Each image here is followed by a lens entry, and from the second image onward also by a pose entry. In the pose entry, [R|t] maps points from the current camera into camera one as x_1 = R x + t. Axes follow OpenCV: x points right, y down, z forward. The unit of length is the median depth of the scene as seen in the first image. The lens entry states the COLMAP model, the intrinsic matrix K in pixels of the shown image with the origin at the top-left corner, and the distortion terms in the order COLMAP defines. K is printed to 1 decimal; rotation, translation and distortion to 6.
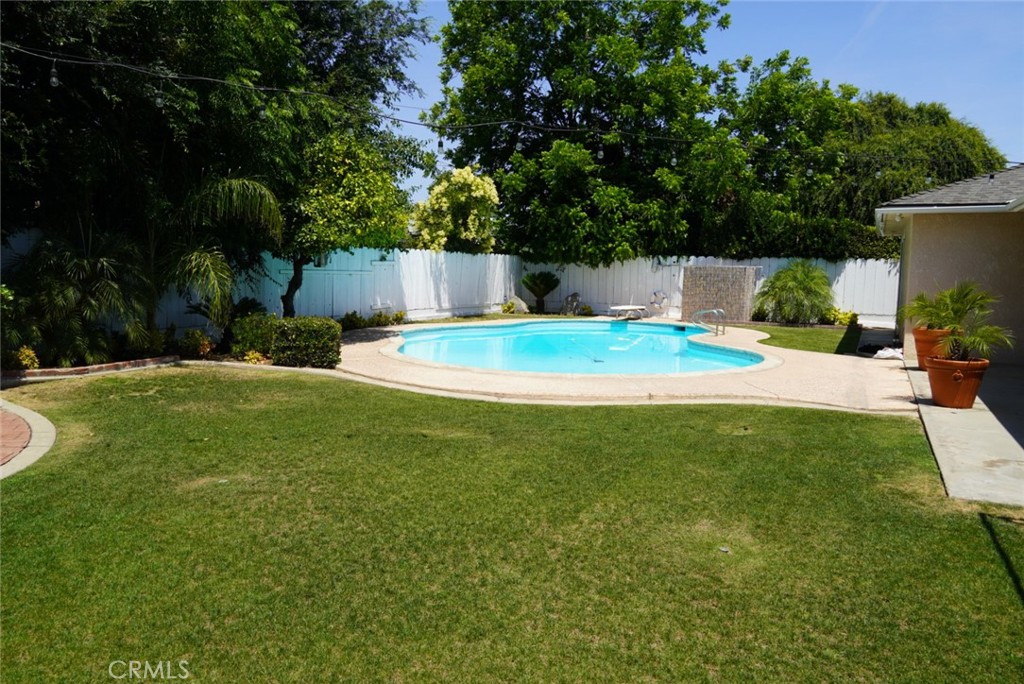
lens RADIAL K [[768.4, 0, 512.1], [0, 768.4, 344.1], [0, 0, 1]] dist [-0.034631, 0.027763]
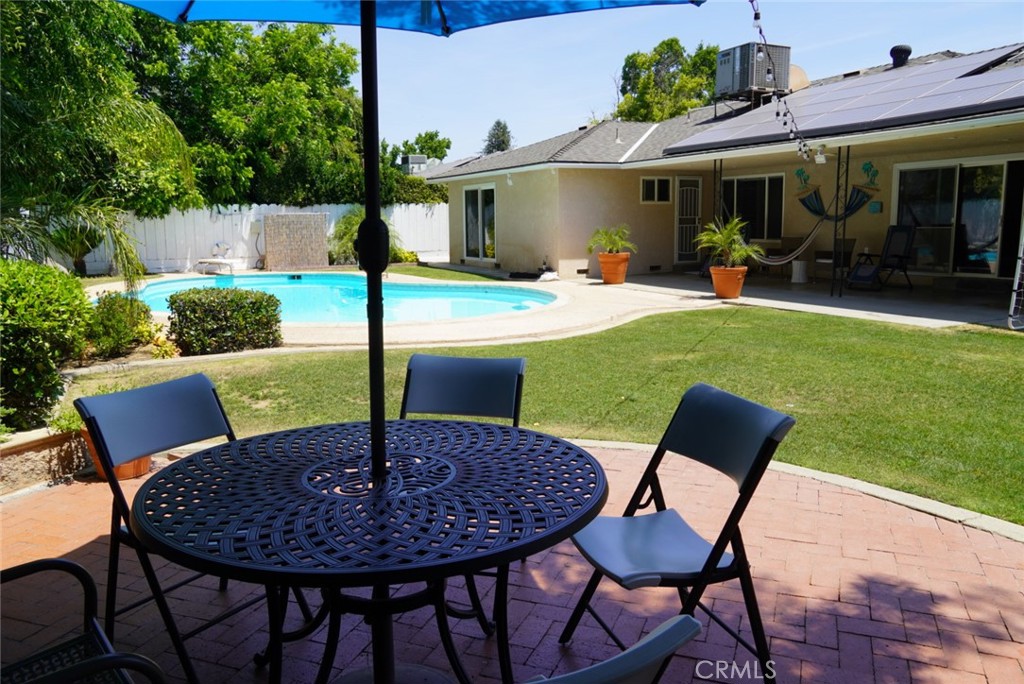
lens RADIAL K [[768.4, 0, 519.6], [0, 768.4, 349.6], [0, 0, 1]] dist [-0.034631, 0.027763]
pose [[0.614169, -0.159417, 0.772905, -0.339647], [0.099338, 0.987211, 0.124683, -0.019878], [-0.782897, 0.000203, 0.622151, 0.131099]]
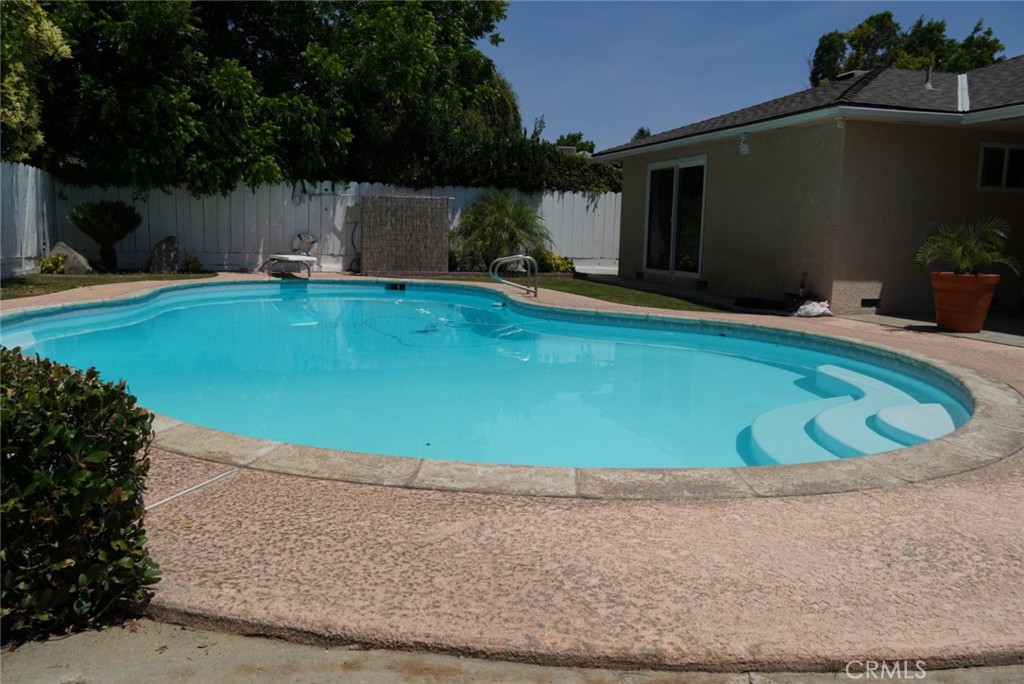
lens RADIAL K [[768.4, 0, 513.6], [0, 768.4, 343.8], [0, 0, 1]] dist [-0.034631, 0.027763]
pose [[0.742675, -0.100239, 0.662107, -0.134831], [0.054528, 0.994502, 0.089399, -0.022005], [-0.667428, -0.030291, 0.744058, 0.376850]]
